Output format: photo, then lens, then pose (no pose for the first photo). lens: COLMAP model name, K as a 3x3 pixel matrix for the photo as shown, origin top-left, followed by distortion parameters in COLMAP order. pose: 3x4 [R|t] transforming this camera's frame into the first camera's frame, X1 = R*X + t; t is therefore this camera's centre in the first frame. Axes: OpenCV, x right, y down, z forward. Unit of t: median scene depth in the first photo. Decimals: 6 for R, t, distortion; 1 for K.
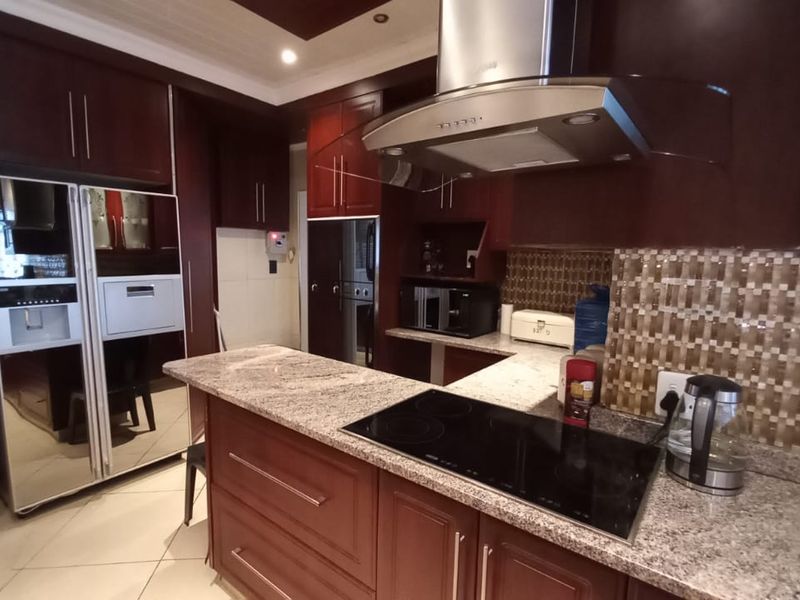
lens RADIAL K [[423.8, 0, 397.0], [0, 423.8, 301.5], [0, 0, 1]] dist [-0.006337, -0.001128]
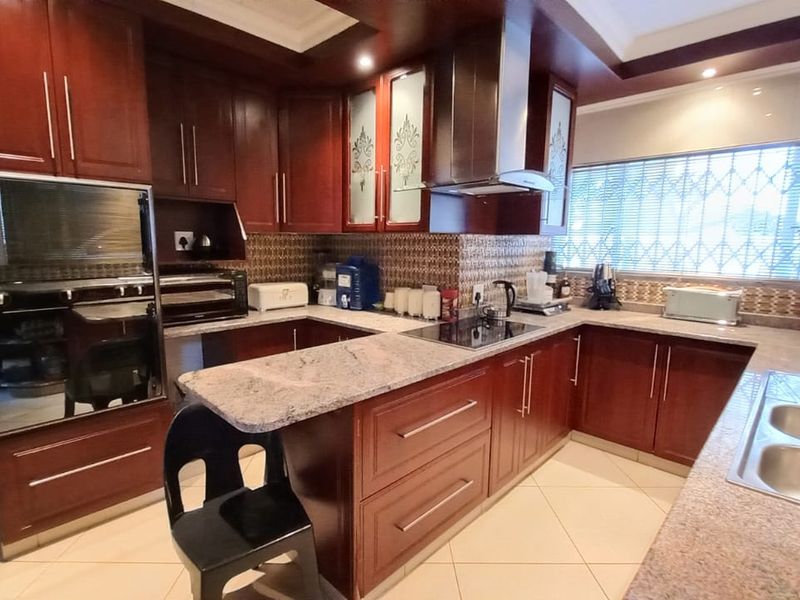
lens RADIAL K [[423.8, 0, 378.9], [0, 423.8, 299.0], [0, 0, 1]] dist [-0.006337, -0.001128]
pose [[0.119177, -0.153860, 0.980879, -1.231606], [0.106391, 0.984211, 0.141457, -0.107377], [-0.987156, 0.087499, 0.133664, 0.814993]]
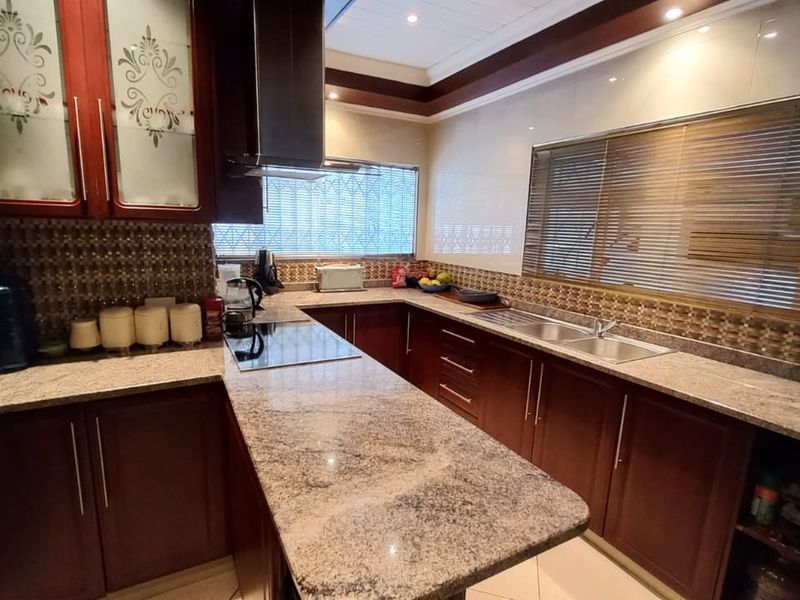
lens RADIAL K [[423.8, 0, 396.5], [0, 423.8, 305.9], [0, 0, 1]] dist [-0.006337, -0.001128]
pose [[-0.917864, -0.112017, 0.380760, -0.570691], [0.005474, 0.955682, 0.294350, -0.211946], [-0.396857, 0.272258, -0.876573, 1.585184]]
